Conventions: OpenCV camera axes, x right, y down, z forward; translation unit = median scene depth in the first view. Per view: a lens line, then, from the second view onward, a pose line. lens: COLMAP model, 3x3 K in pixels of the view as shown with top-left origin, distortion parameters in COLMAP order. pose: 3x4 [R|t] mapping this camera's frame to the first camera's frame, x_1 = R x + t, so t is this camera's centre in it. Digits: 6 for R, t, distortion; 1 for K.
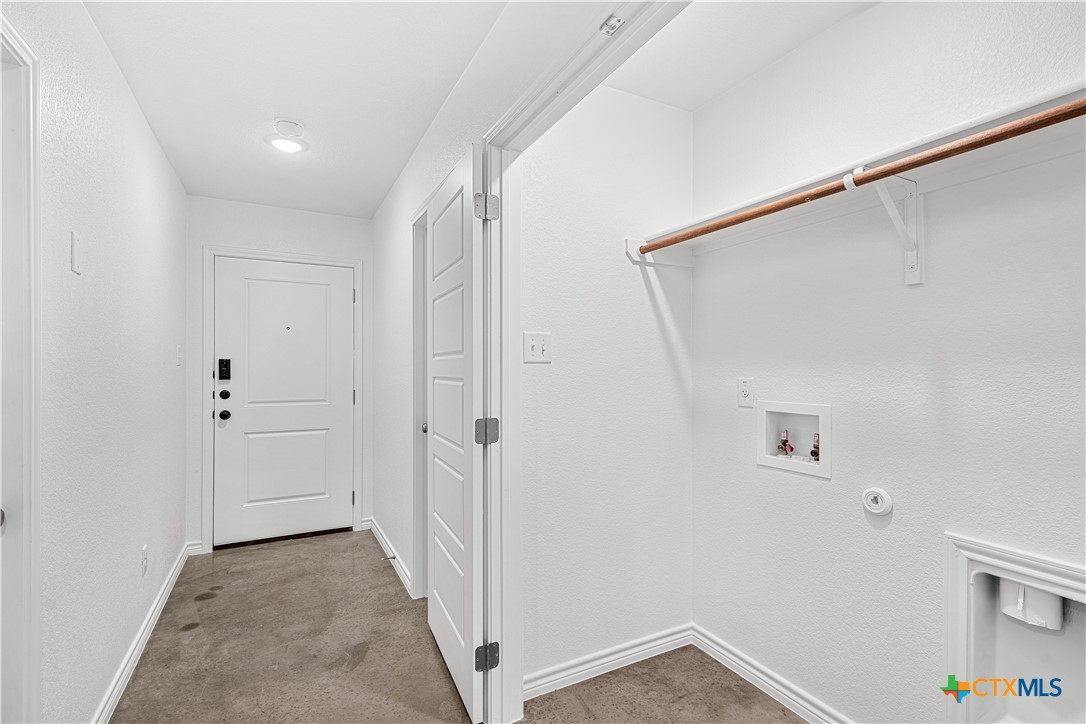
lens RADIAL K [[492.0, 0, 544.4], [0, 492.0, 368.6], [0, 0, 1]] dist [0.001671, -0.000110]
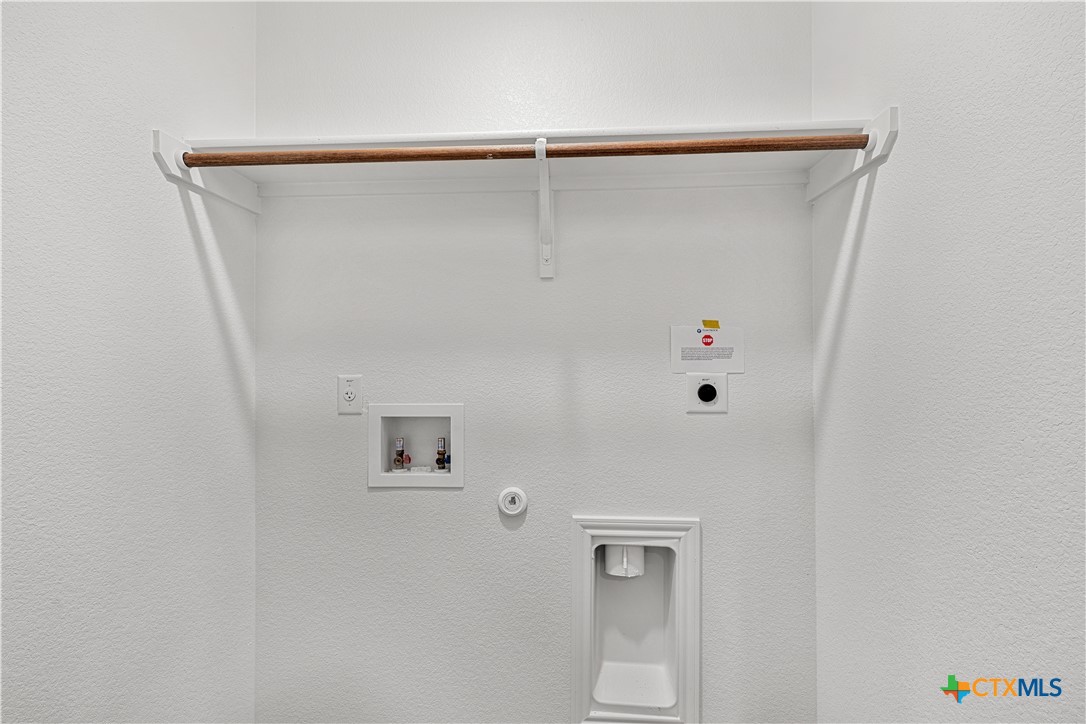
lens RADIAL K [[509.2, 0, 543.0], [0, 509.2, 362.0], [0, 0, 1]] dist [0.001969, 0.000054]
pose [[0.512313, -0.000348, 0.858799, -0.145917], [0.006473, 0.999973, -0.003456, 0.004390], [-0.858775, 0.007330, 0.512301, 0.468351]]
